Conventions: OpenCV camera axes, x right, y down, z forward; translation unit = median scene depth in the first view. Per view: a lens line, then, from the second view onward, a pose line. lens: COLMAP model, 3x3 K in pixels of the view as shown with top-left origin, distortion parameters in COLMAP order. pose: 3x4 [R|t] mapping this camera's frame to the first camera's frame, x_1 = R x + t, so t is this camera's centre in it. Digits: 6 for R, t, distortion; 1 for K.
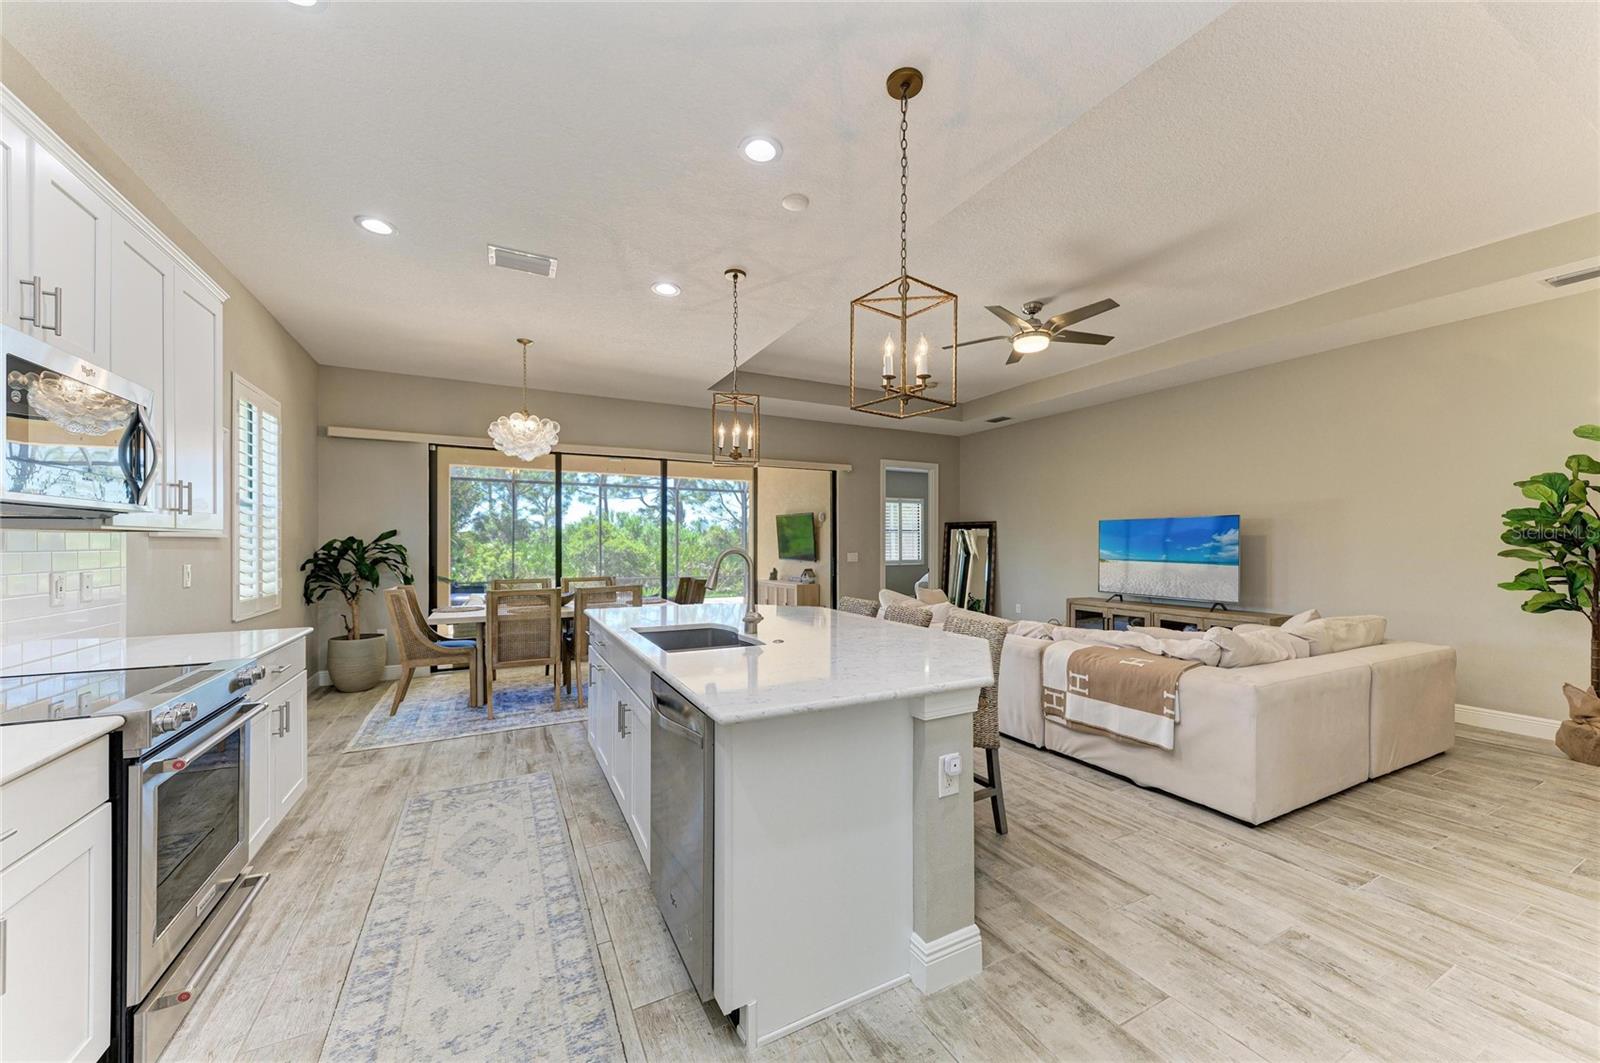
lens RADIAL K [[601.9, 0, 803.3], [0, 601.9, 536.5], [0, 0, 1]] dist [0.002436, 0.000372]
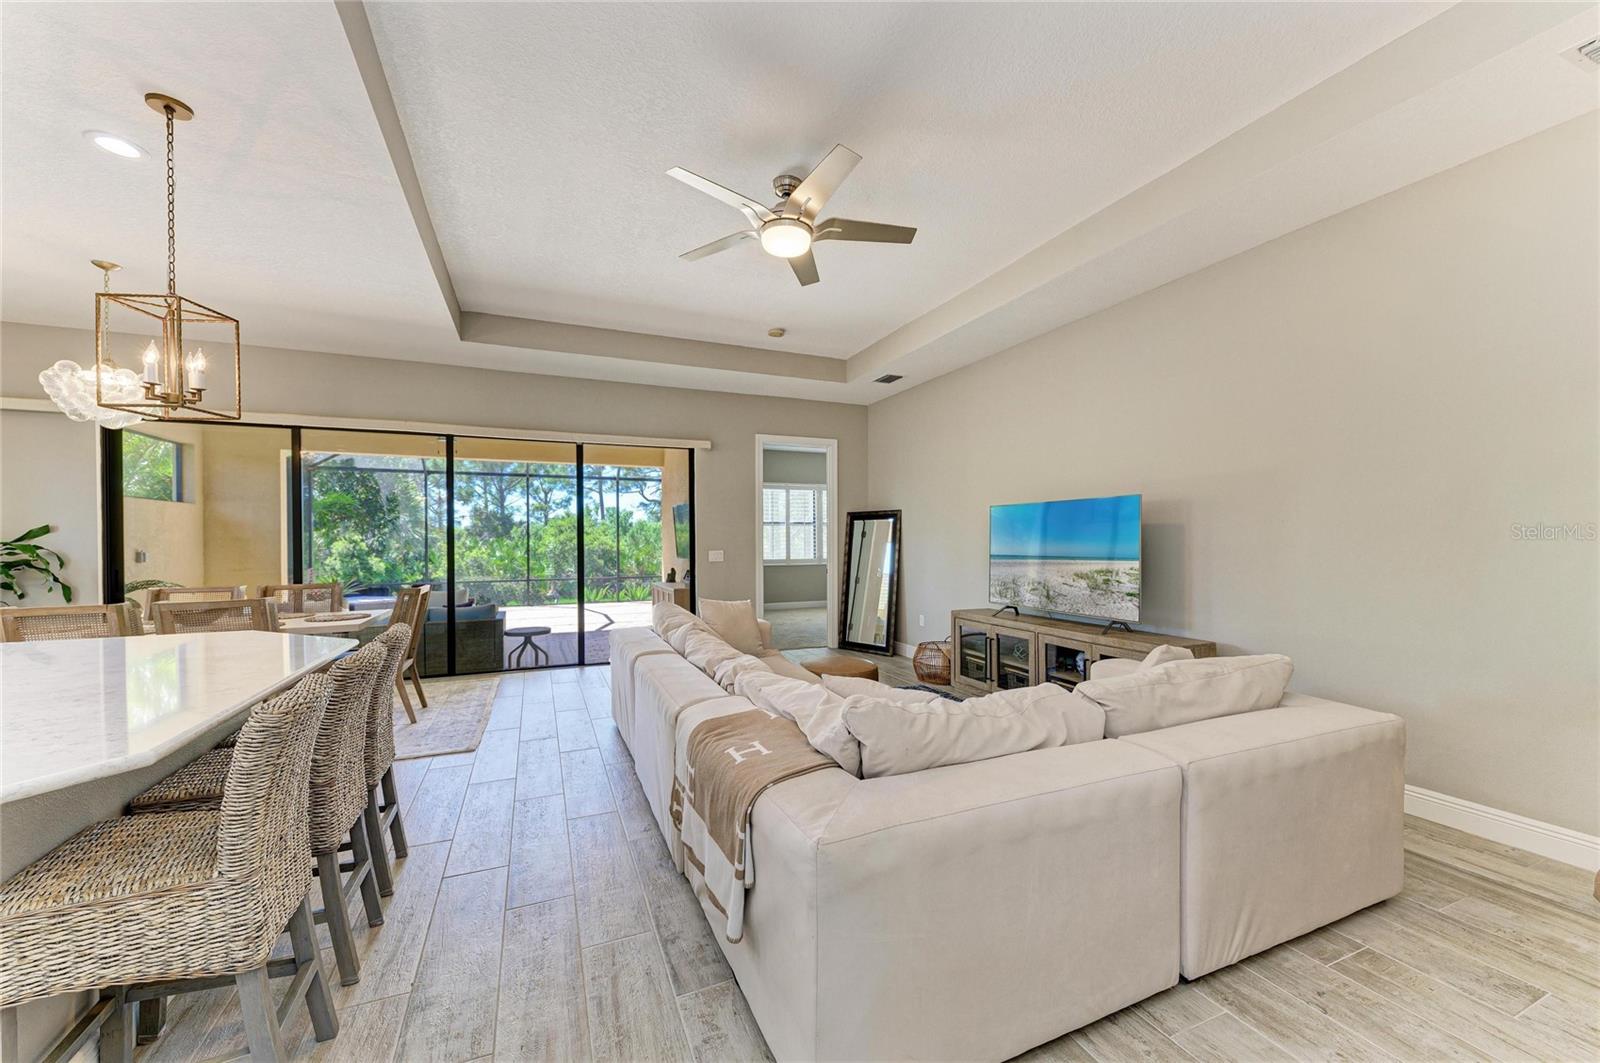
lens RADIAL K [[632.6, 0, 801.0], [0, 632.6, 534.9], [0, 0, 1]] dist [0.009686, -0.000389]
pose [[0.998010, -0.007109, -0.062660, 0.256951], [0.007493, 0.999955, 0.005894, 0.002111], [0.062616, -0.006352, 0.998018, 0.170095]]
